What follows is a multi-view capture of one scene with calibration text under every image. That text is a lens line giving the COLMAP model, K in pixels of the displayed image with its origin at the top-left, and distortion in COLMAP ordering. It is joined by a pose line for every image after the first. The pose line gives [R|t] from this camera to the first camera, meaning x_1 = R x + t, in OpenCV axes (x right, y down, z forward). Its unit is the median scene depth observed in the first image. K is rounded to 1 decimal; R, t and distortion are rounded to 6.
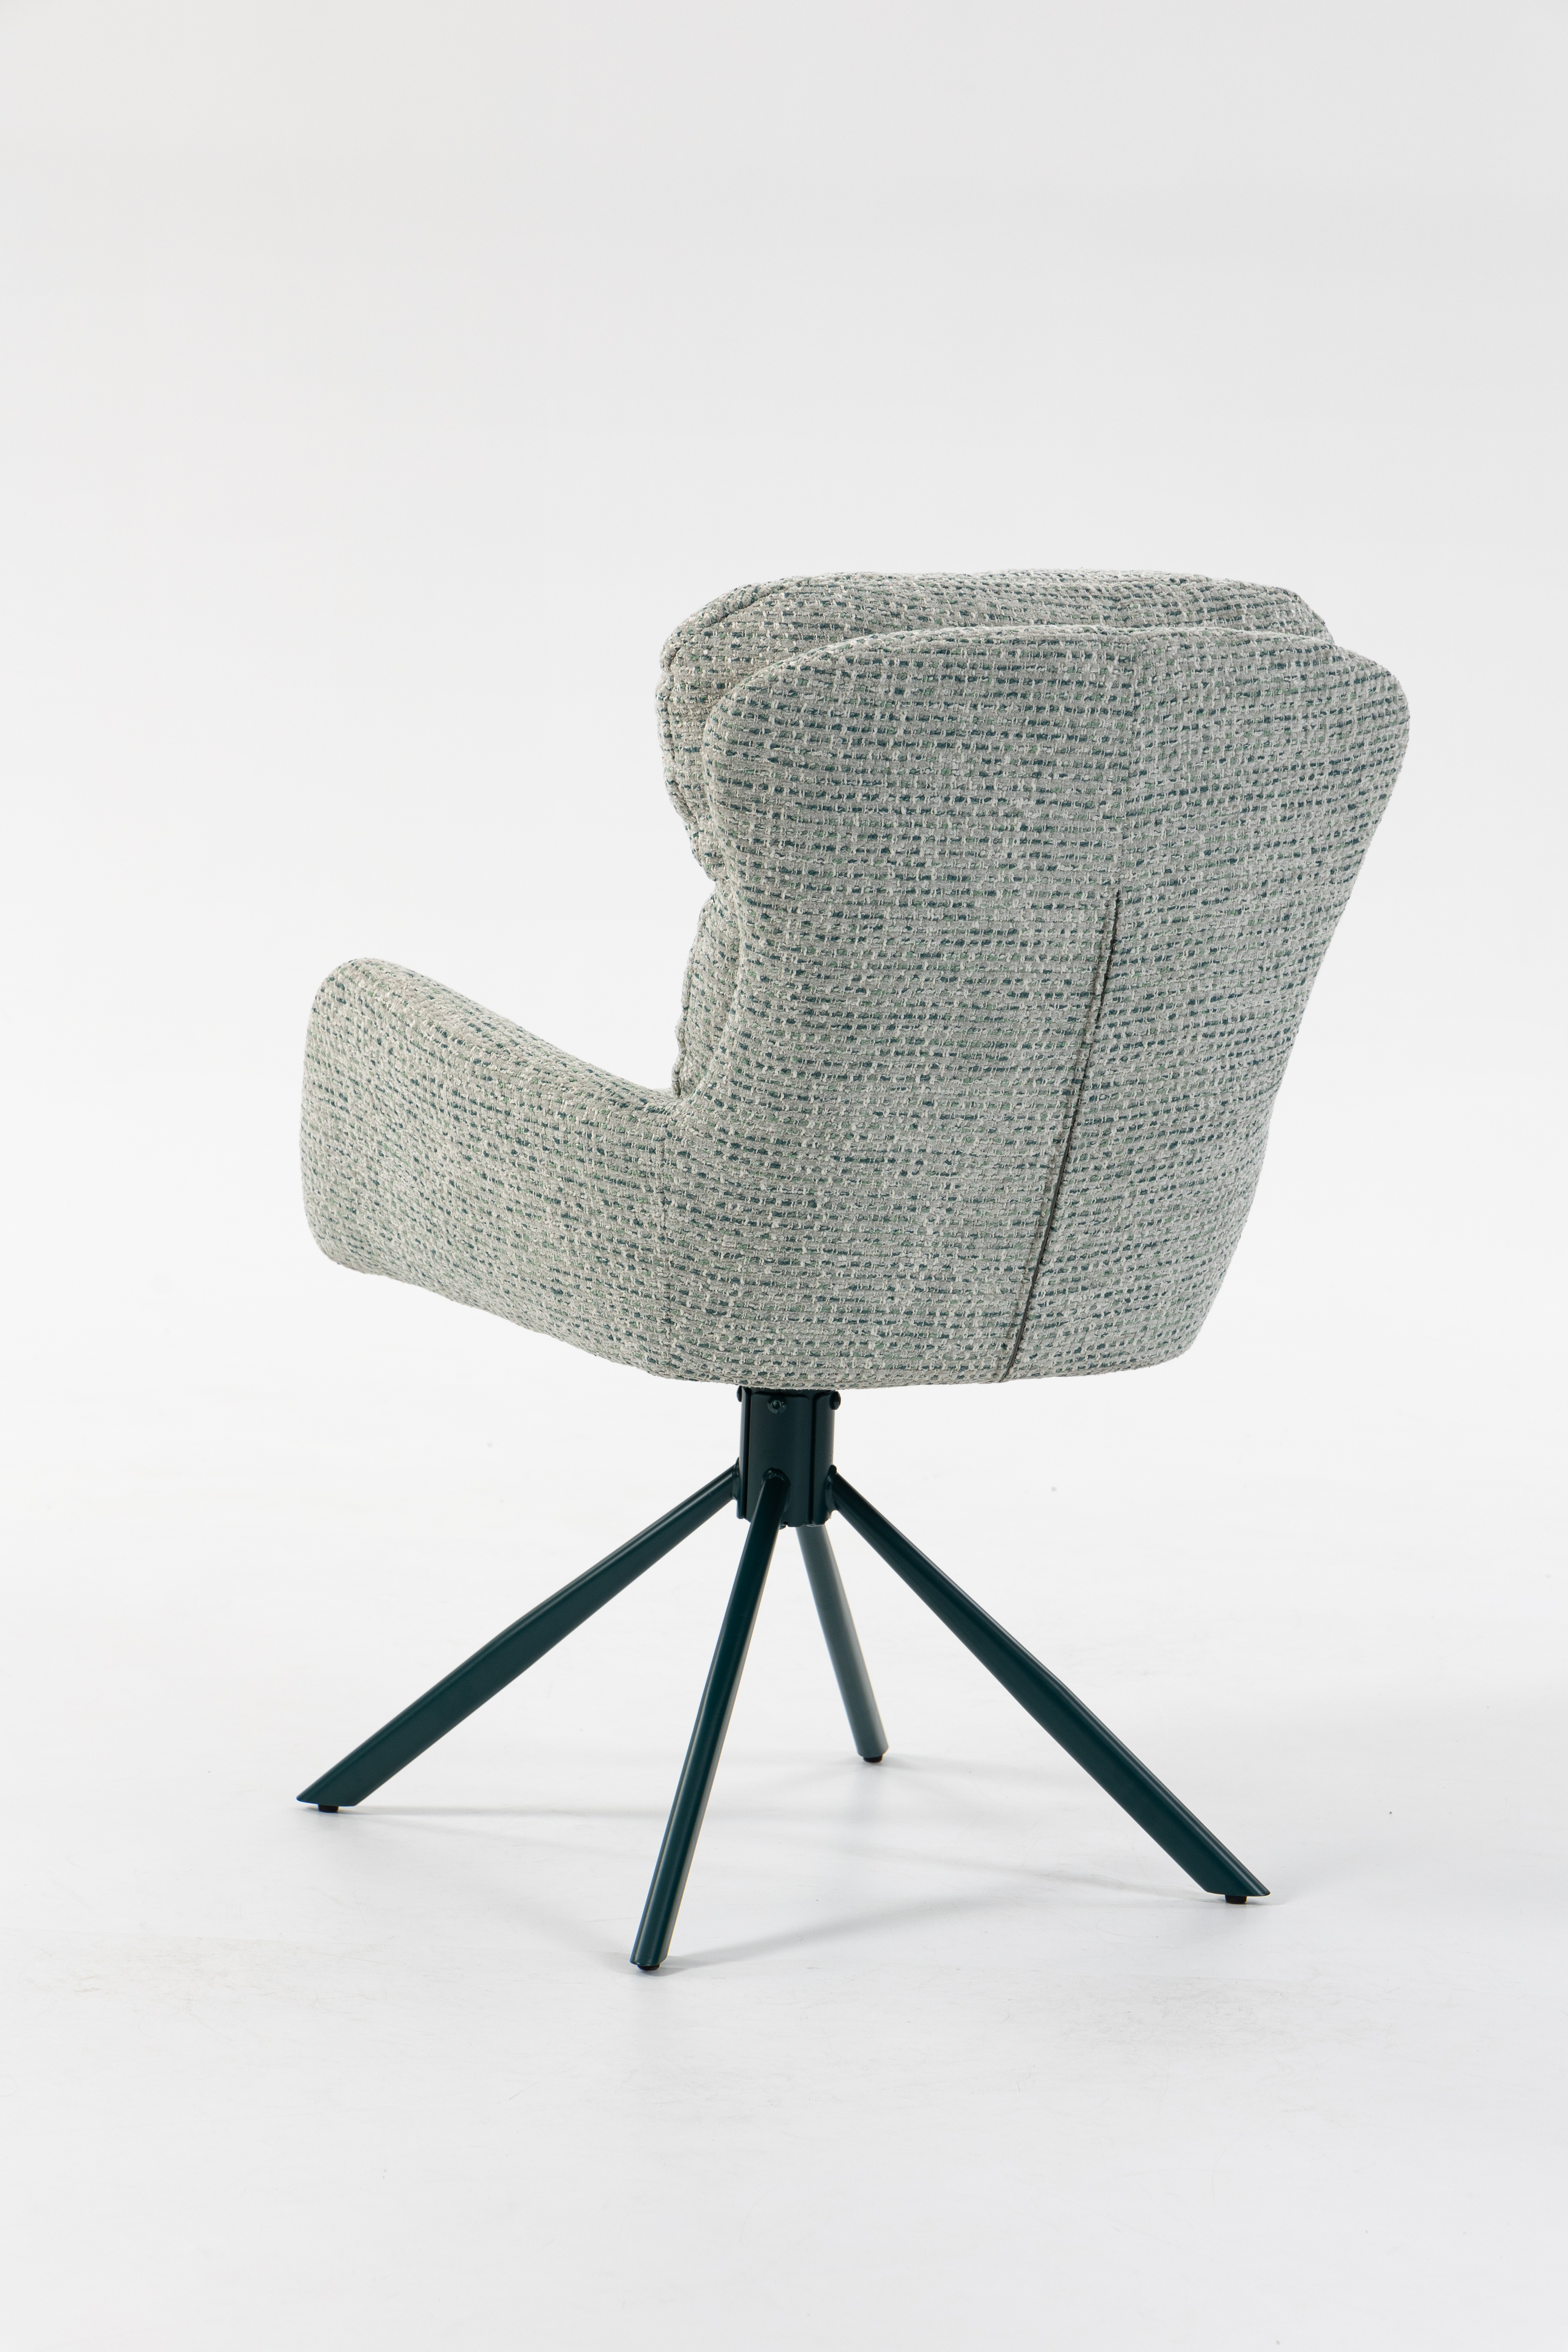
lens RADIAL K [[6989.4, 0, 784.0], [0, 6989.4, 1176.0], [0, 0, 1]] dist [0.039635, -0.412070]
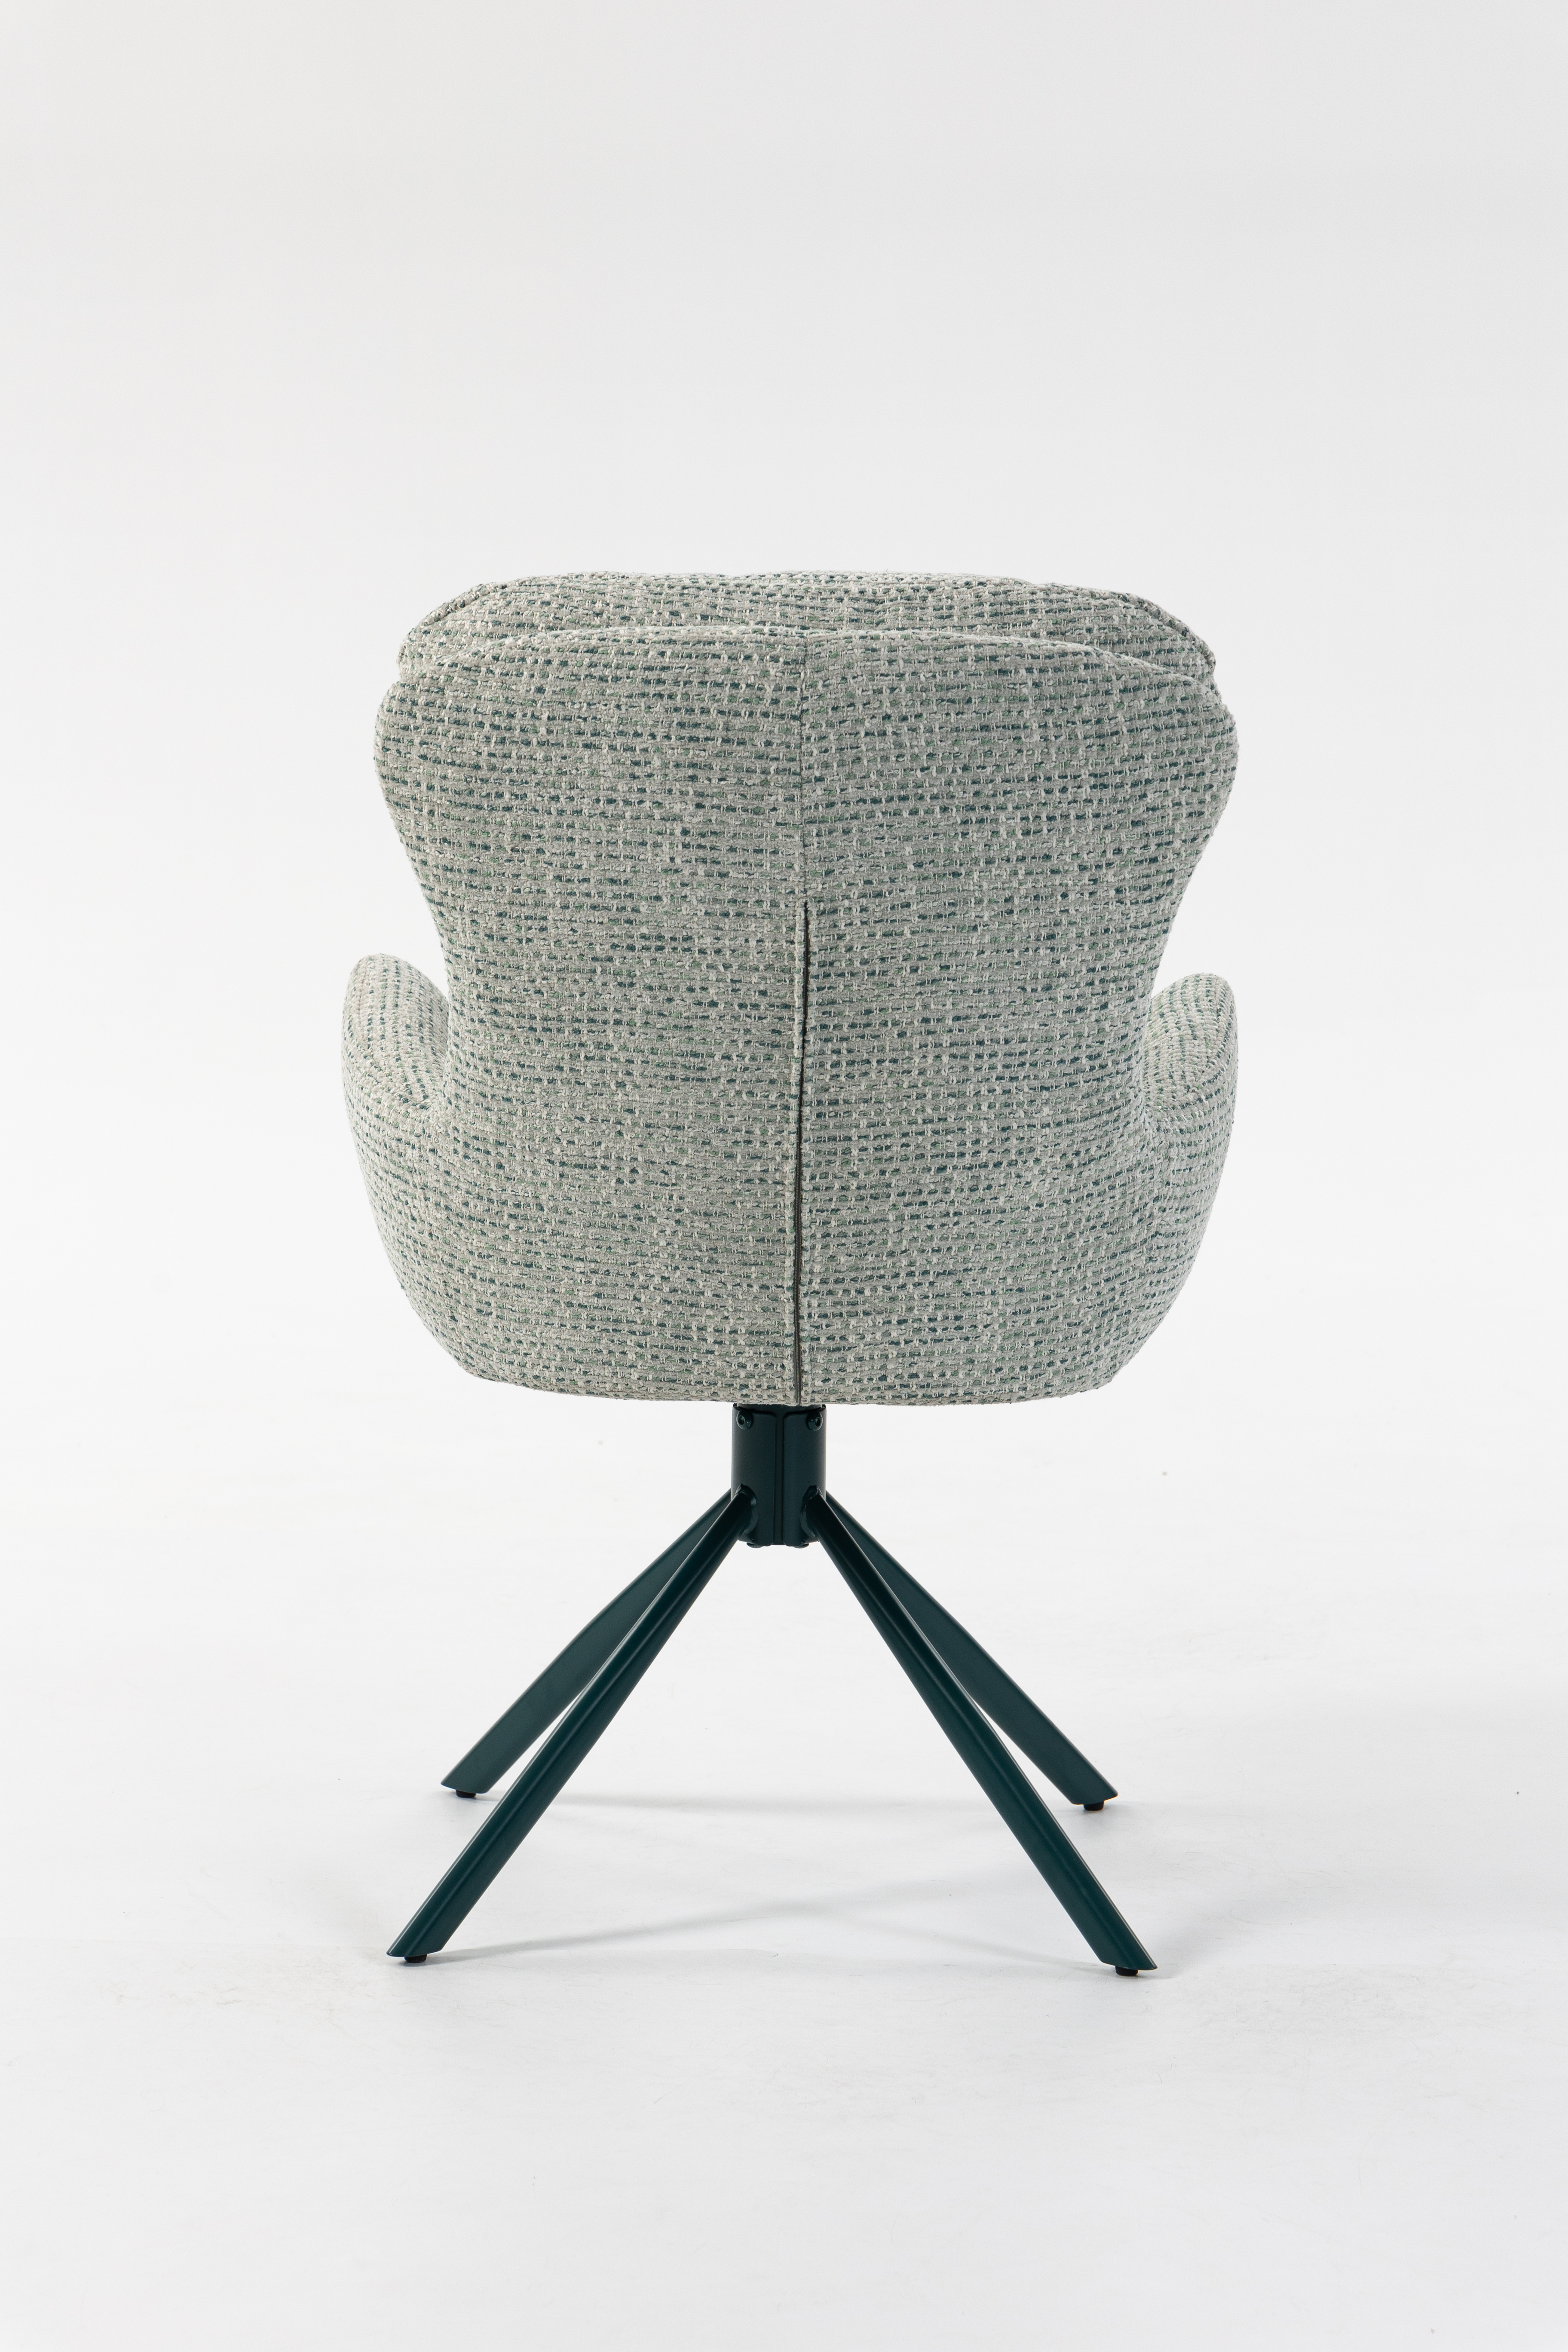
lens RADIAL K [[7042.5, 0, 784.0], [0, 7042.5, 1176.0], [0, 0, 1]] dist [0.084155, 0.200907]
pose [[0.846531, 0.047963, -0.530175, 0.564443], [-0.054743, 0.998496, 0.002923, -0.005279], [0.529518, 0.026549, 0.847883, 0.169365]]
